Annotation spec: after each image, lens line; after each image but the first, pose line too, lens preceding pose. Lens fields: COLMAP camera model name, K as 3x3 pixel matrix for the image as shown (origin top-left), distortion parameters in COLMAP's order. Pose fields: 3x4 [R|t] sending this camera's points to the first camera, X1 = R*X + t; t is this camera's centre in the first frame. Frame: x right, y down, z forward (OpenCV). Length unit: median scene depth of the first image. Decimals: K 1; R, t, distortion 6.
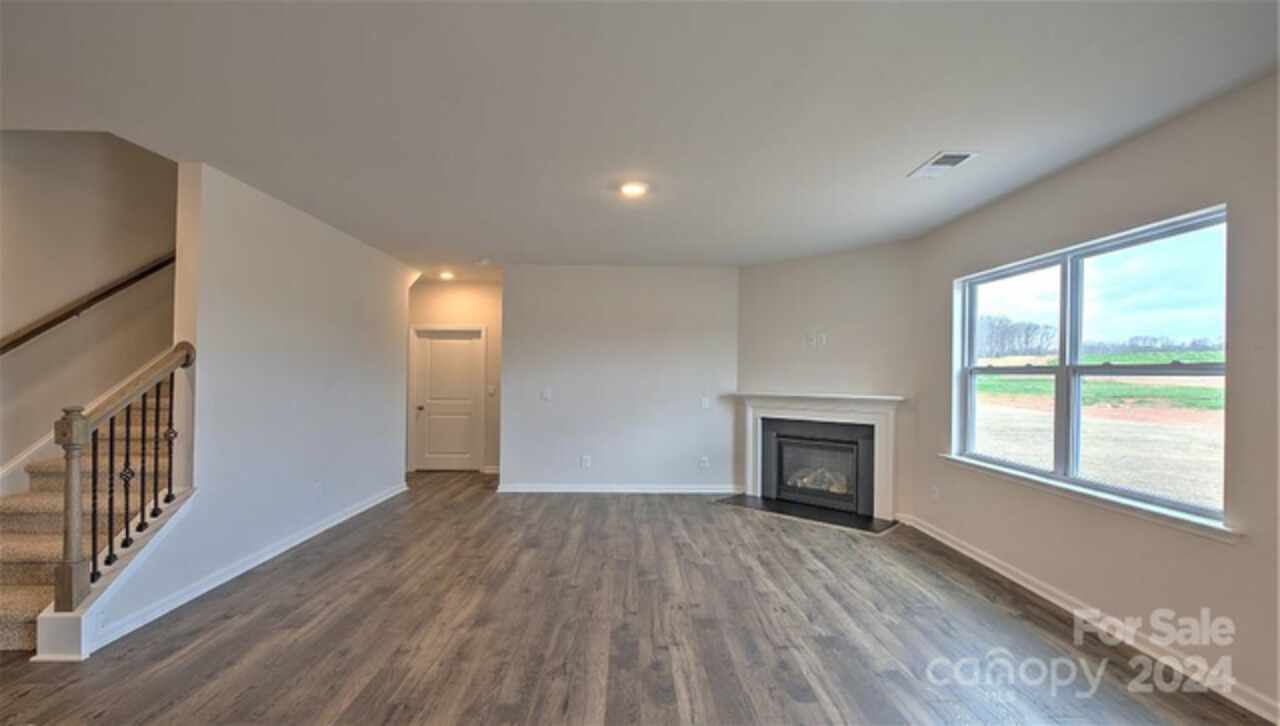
lens RADIAL K [[551.4, 0, 640.0], [0, 551.4, 363.0], [0, 0, 1]] dist [-0.000682, -0.000230]
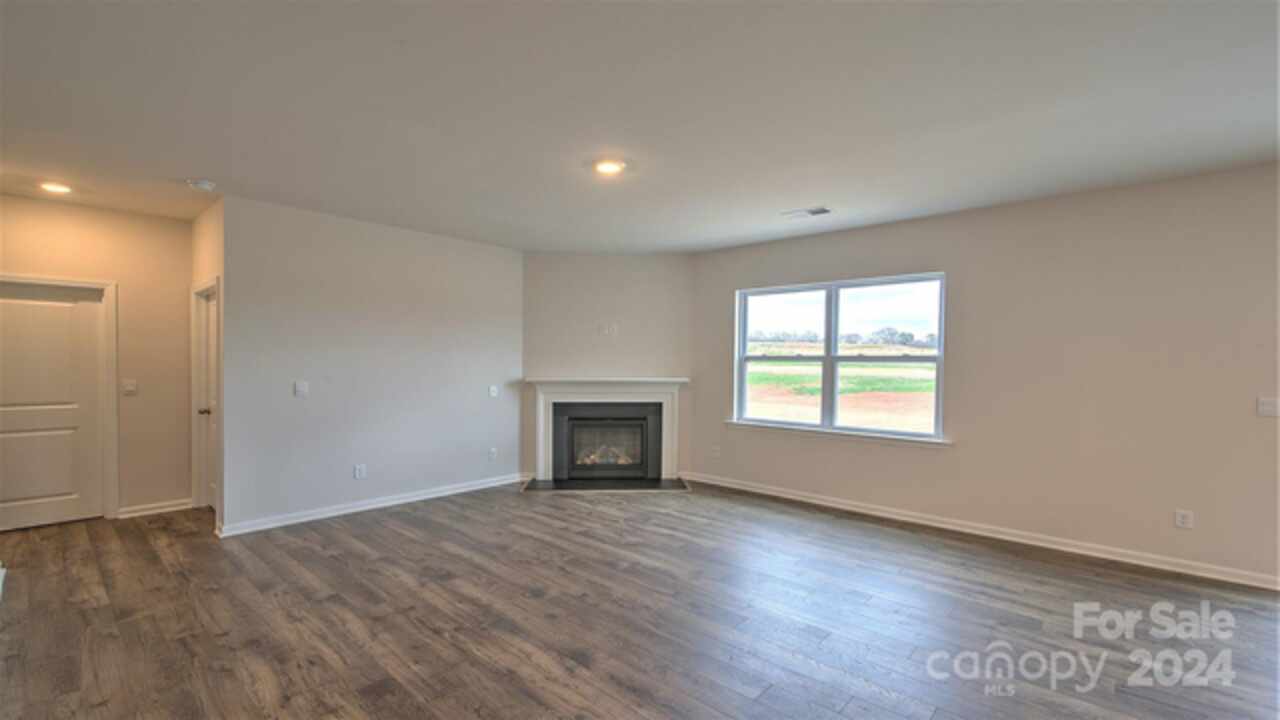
lens RADIAL K [[538.2, 0, 642.5], [0, 538.2, 371.3], [0, 0, 1]] dist [-0.001094, -0.000363]
pose [[0.686253, -0.014077, 0.727227, -0.583941], [-0.016606, 0.999249, 0.035013, 0.003367], [-0.727174, -0.036104, 0.685503, 0.283178]]
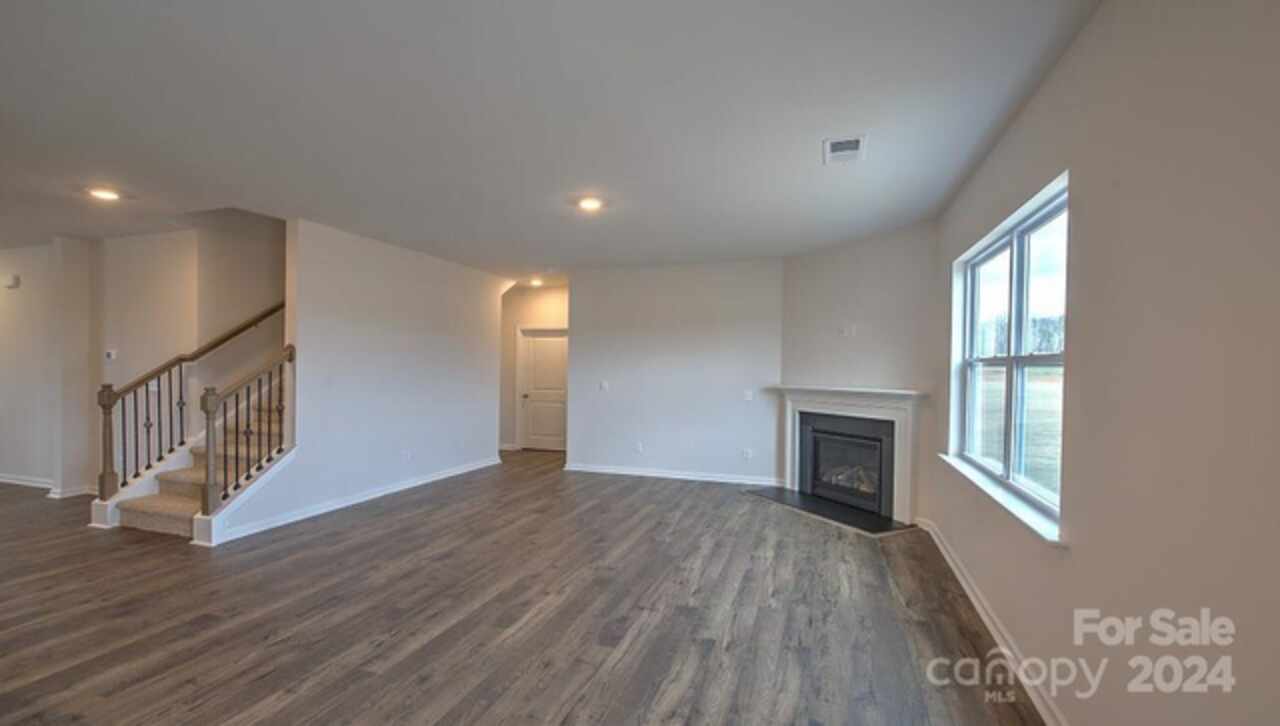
lens RADIAL K [[548.6, 0, 635.9], [0, 548.6, 368.2], [0, 0, 1]] dist [0.000225, -0.000102]
pose [[0.939388, 0.001204, -0.342854, 0.417622], [0.005549, 0.999809, 0.018714, 0.002524], [0.342812, -0.019482, 0.939202, -0.031936]]
